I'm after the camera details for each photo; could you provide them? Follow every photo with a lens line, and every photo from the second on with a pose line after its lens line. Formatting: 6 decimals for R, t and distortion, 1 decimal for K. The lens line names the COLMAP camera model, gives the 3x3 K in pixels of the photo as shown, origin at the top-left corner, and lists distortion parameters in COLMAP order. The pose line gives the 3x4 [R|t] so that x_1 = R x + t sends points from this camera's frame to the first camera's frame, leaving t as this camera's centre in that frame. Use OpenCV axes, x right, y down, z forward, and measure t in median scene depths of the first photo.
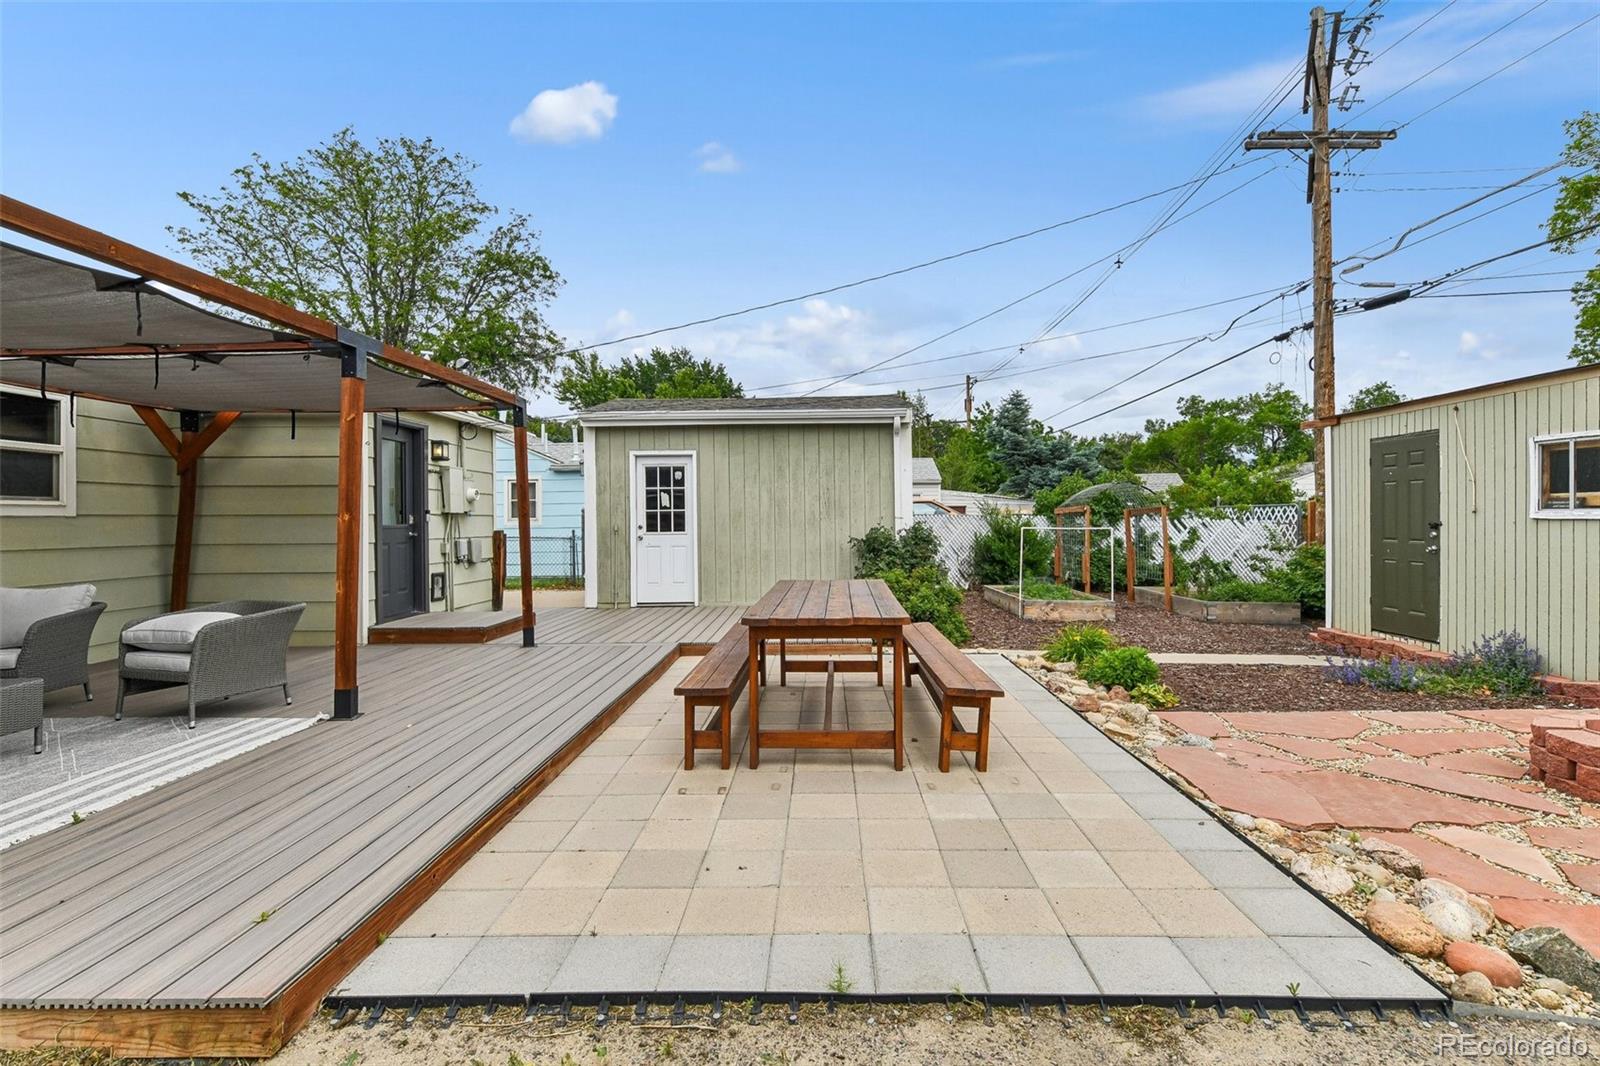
lens RADIAL K [[742.4, 0, 795.3], [0, 742.4, 520.7], [0, 0, 1]] dist [0.001495, -0.000219]
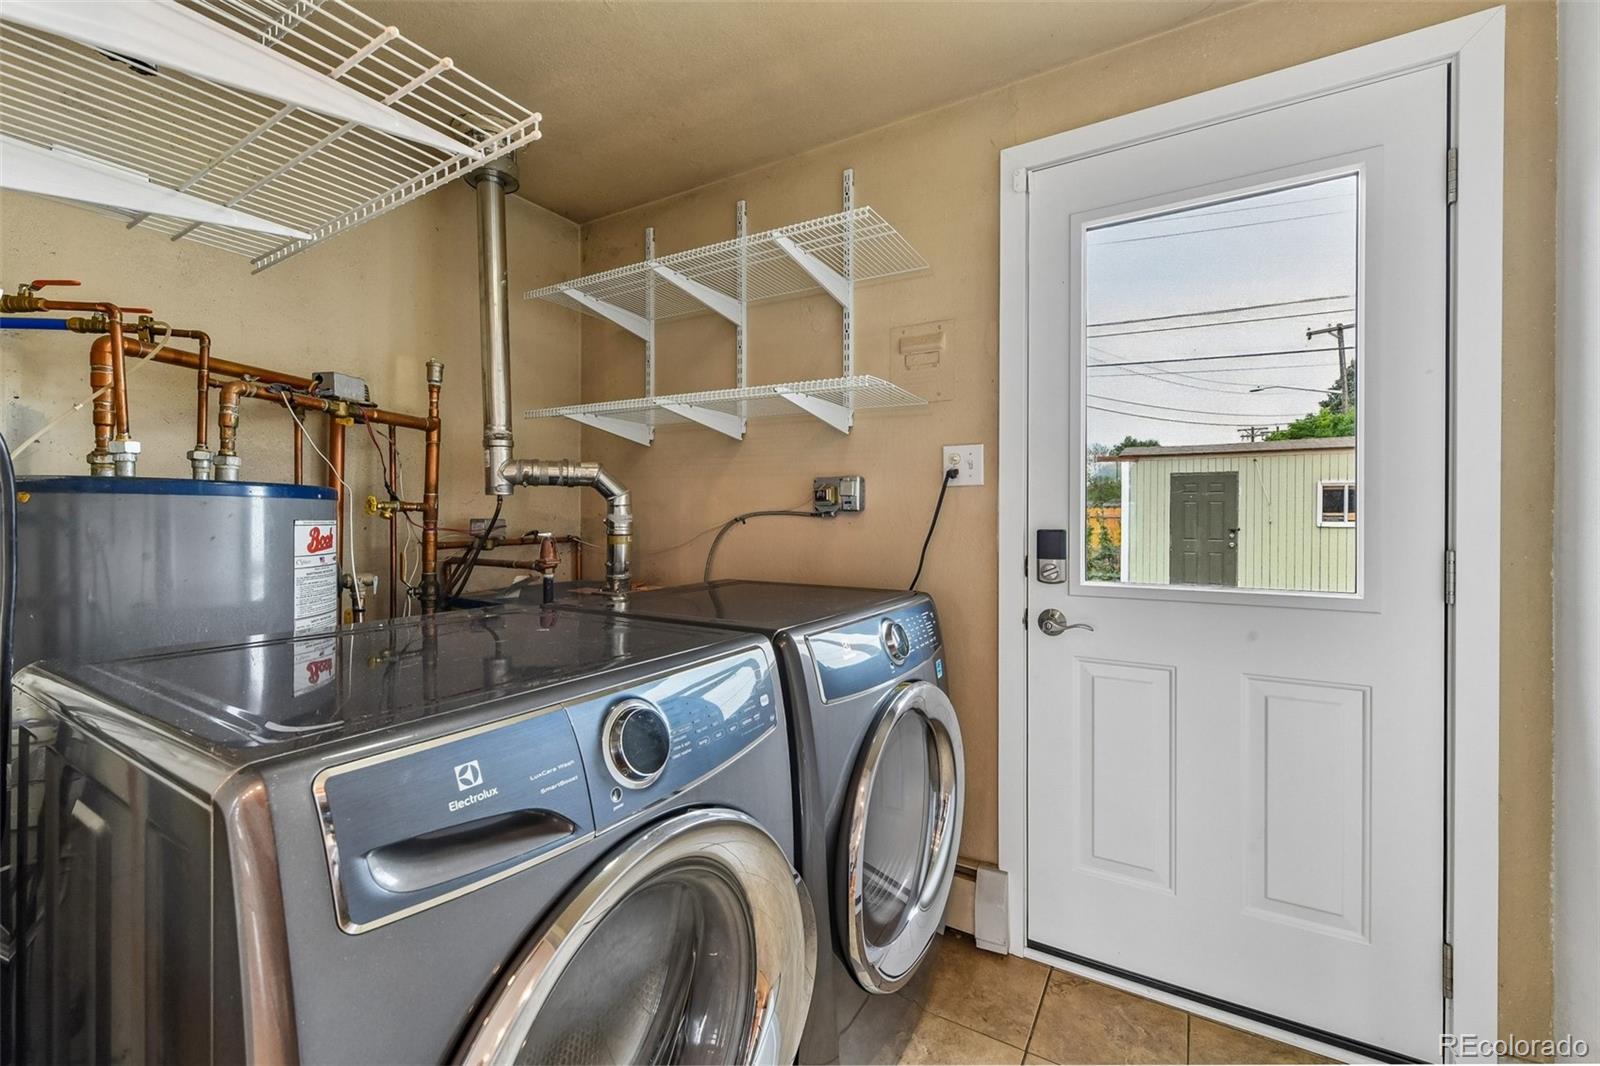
lens RADIAL K [[655.3, 0, 817.7], [0, 655.3, 520.4], [0, 0, 1]] dist [0.002246, -0.001083]
pose [[0.471021, -0.000548, 0.882122, -0.558137], [0.001258, 0.999999, -0.000051, -0.011298], [-0.882121, 0.001134, 0.471022, 0.762466]]
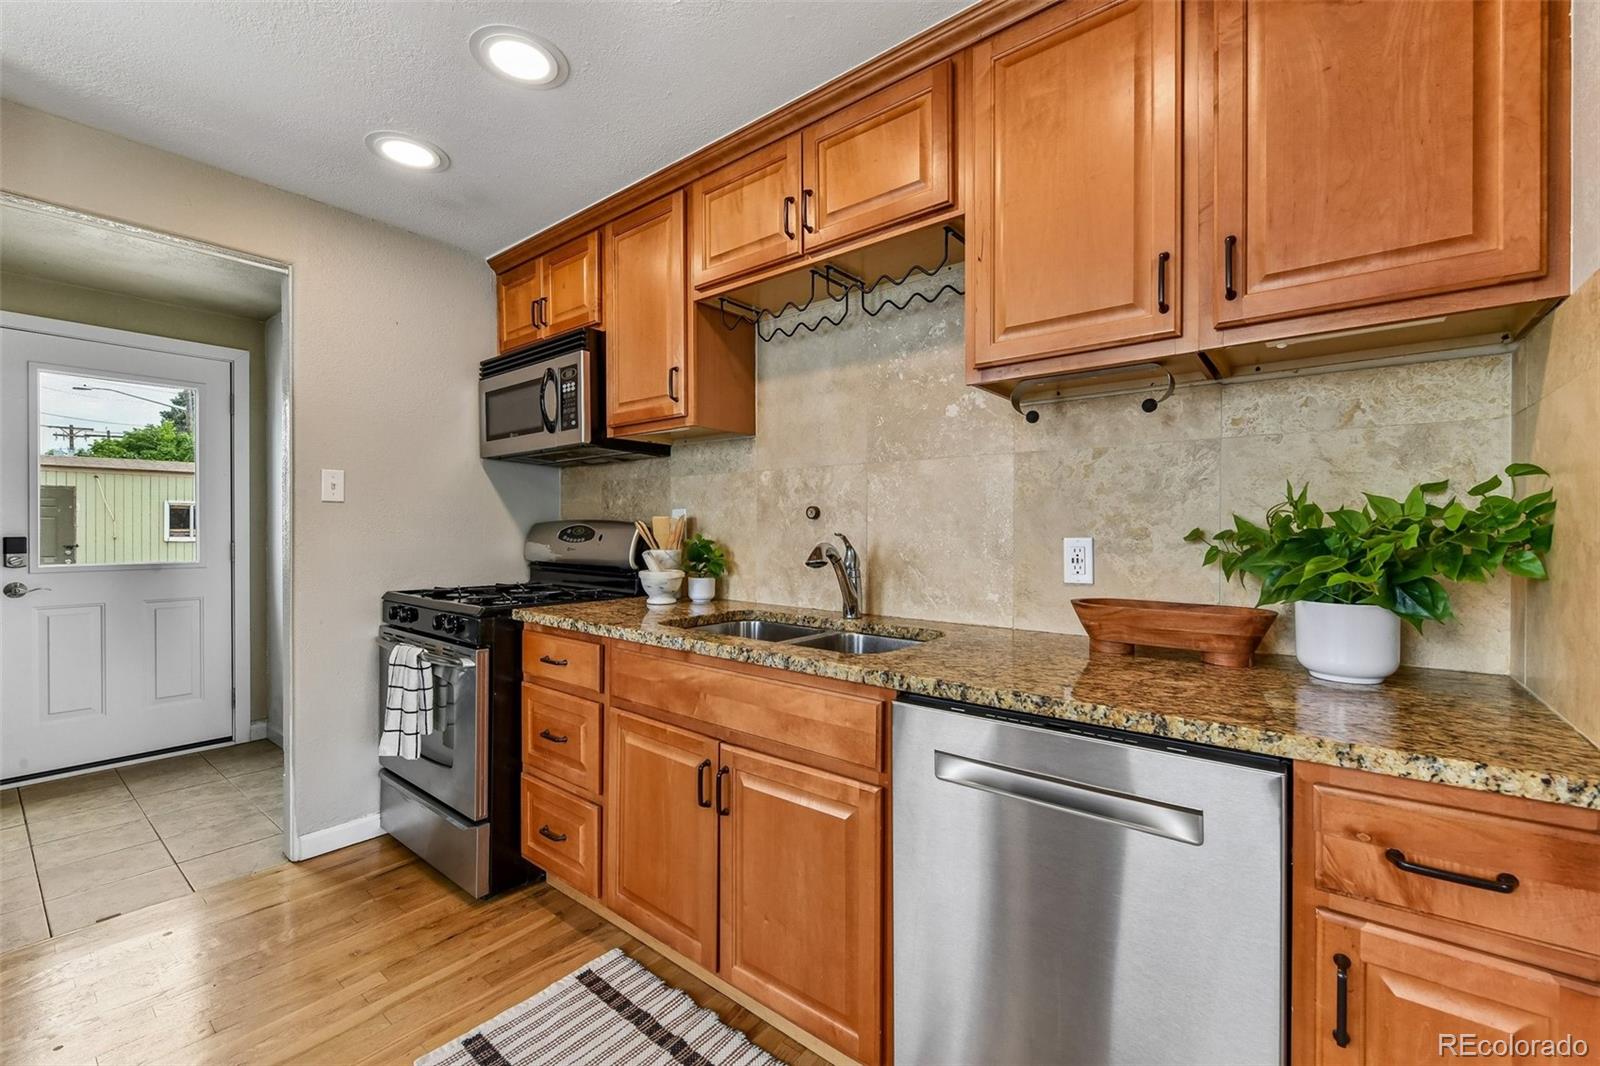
lens RADIAL K [[655.3, 0, 804.9], [0, 655.3, 532.2], [0, 0, 1]] dist [0.002246, -0.001083]
pose [[-0.807564, 0.005468, 0.589754, -0.842249], [0.005005, 0.999985, -0.002419, -0.008927], [-0.589758, 0.000998, -0.807579, 0.817171]]
